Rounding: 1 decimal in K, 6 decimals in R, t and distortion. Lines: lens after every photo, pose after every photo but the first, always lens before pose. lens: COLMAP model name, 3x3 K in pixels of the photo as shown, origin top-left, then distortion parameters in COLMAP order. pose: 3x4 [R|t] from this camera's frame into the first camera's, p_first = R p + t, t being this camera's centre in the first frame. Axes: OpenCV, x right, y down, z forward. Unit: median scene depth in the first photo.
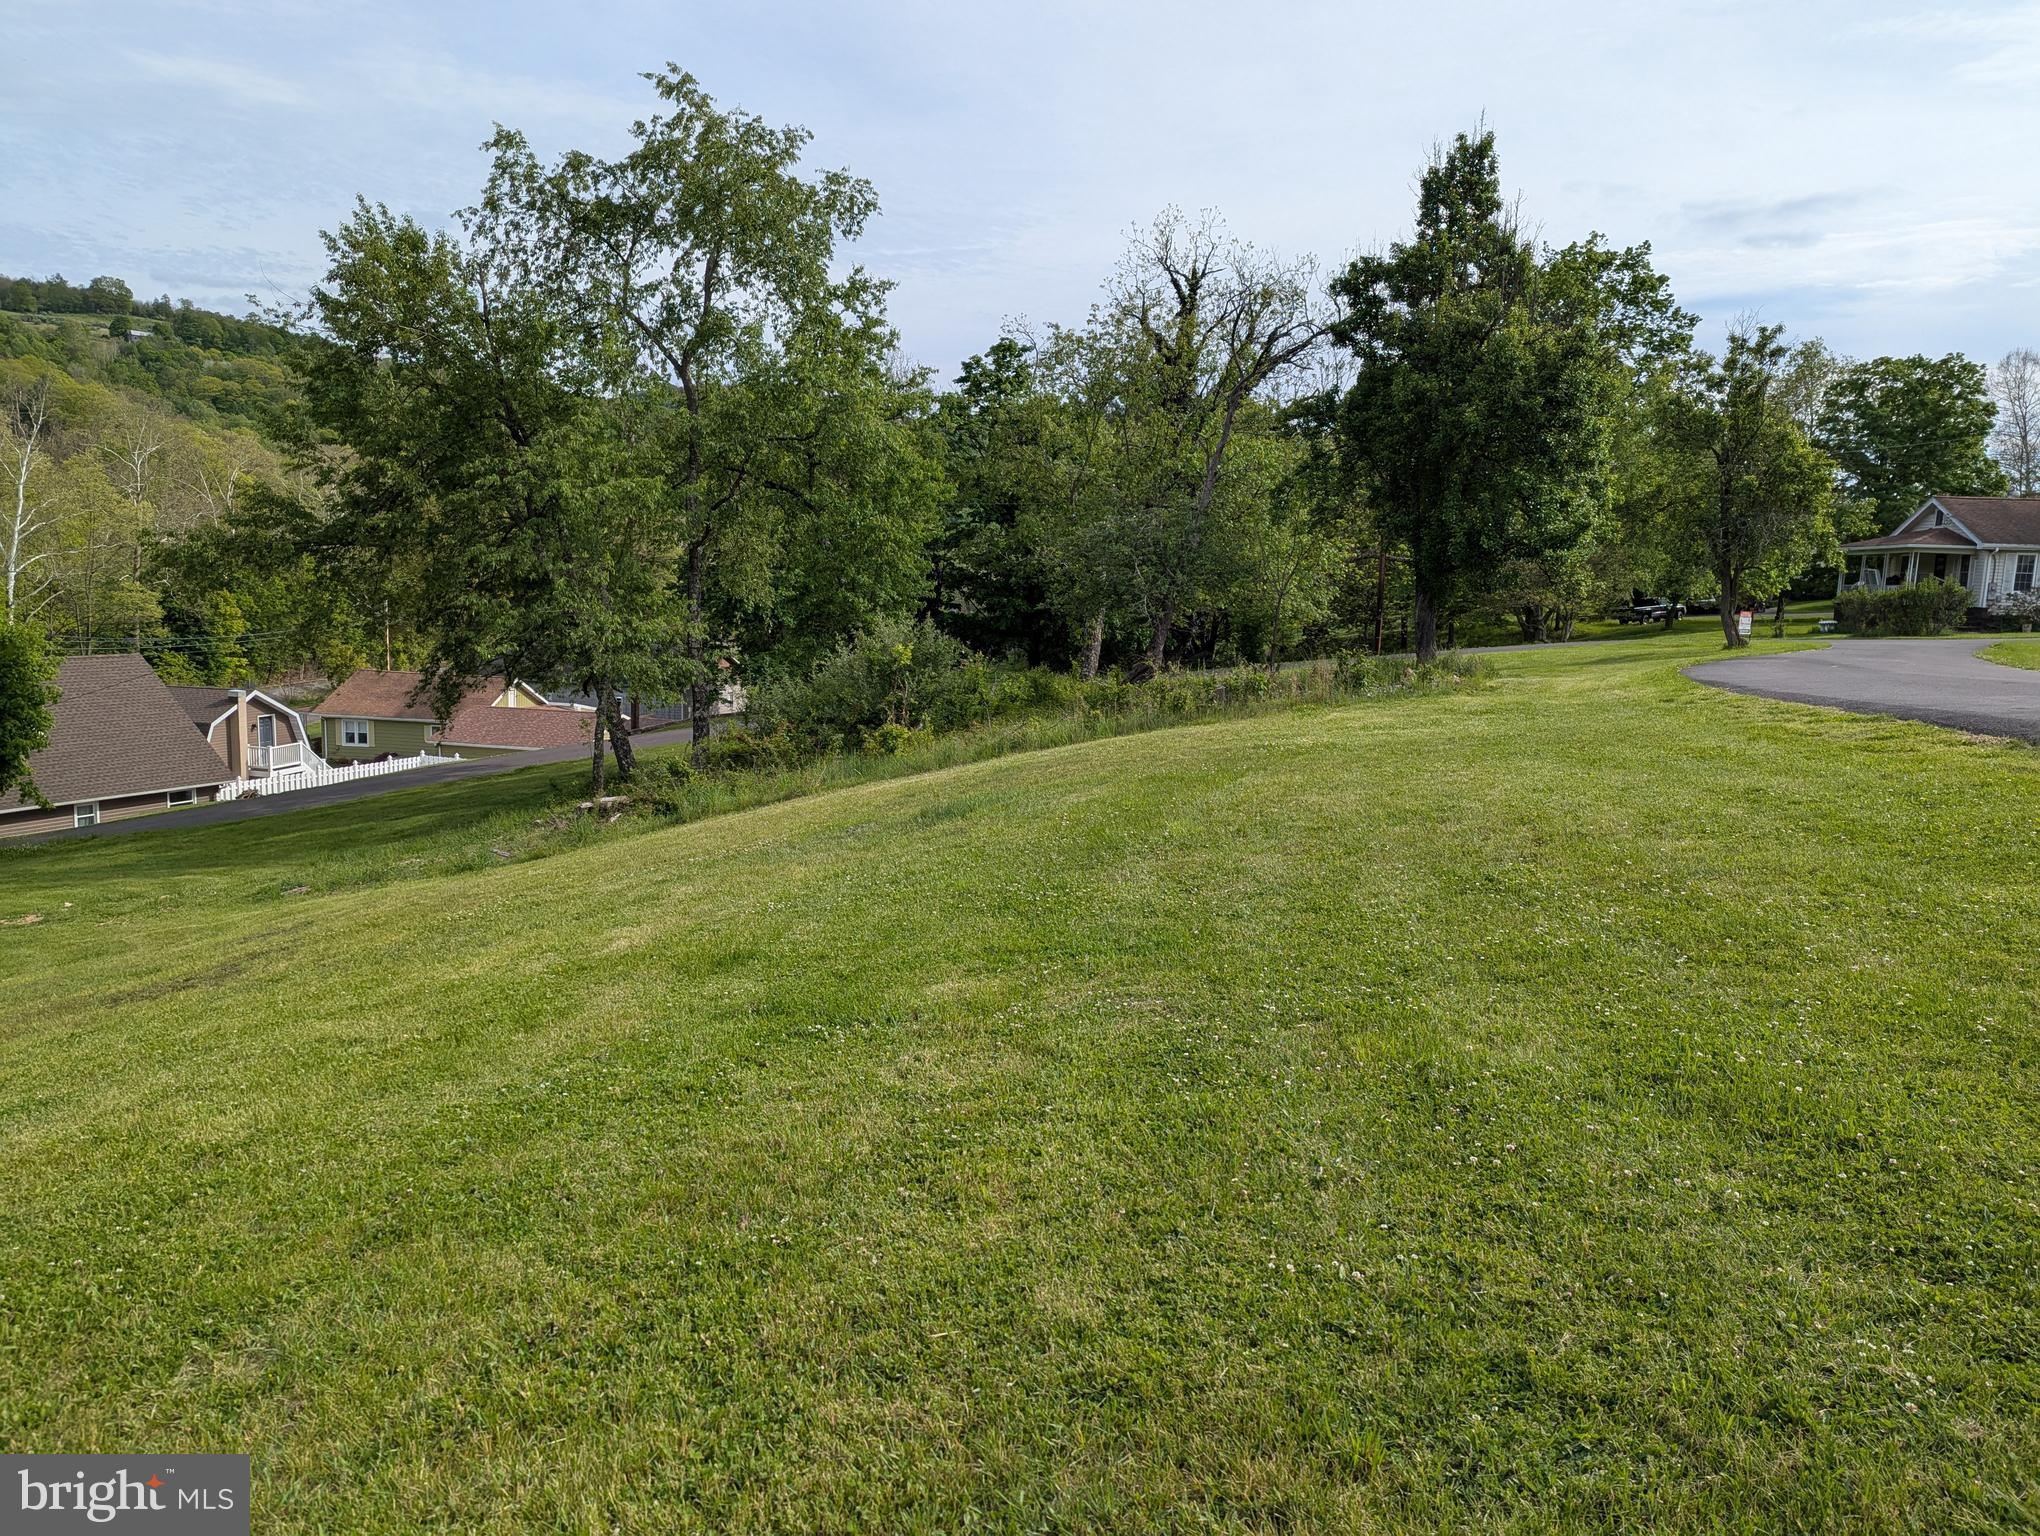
lens RADIAL K [[1430.4, 0, 1020.0], [0, 1430.4, 768.0], [0, 0, 1]] dist [0.058009, 0.000857]
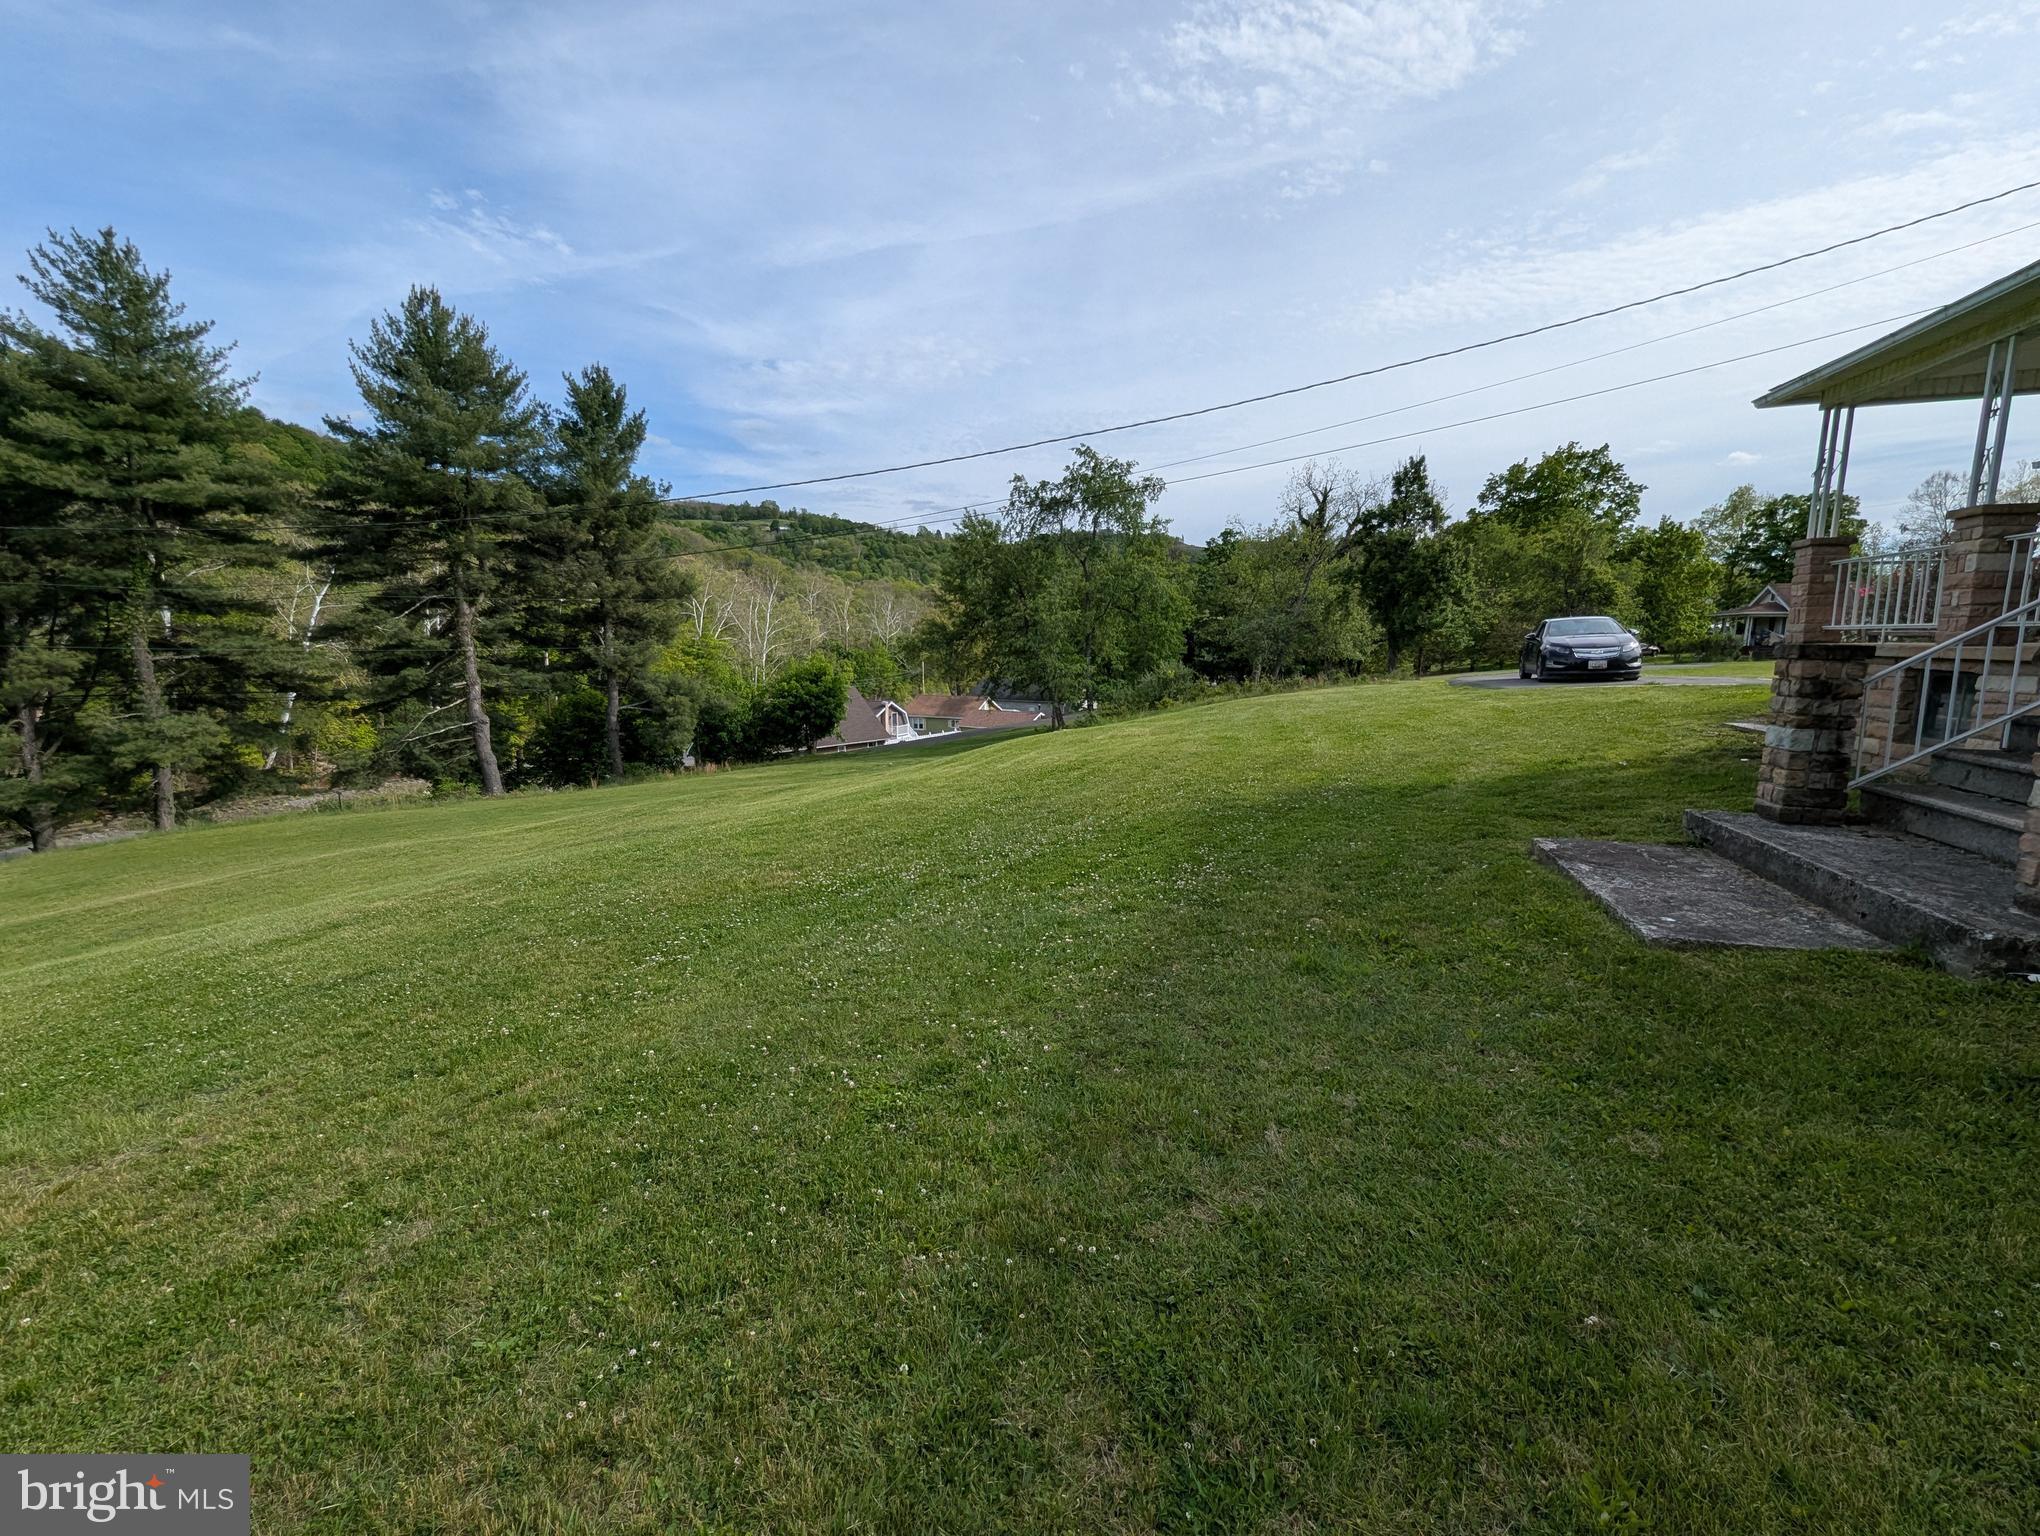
lens RADIAL K [[824.9, 0, 1010.1], [0, 824.9, 752.3], [0, 0, 1]] dist [0.024370, -0.004652]
pose [[0.960406, 0.010038, -0.278423, 0.040828], [-0.010468, 0.999945, -0.000059, 0.046538], [0.278407, 0.002971, 0.960459, -0.387212]]
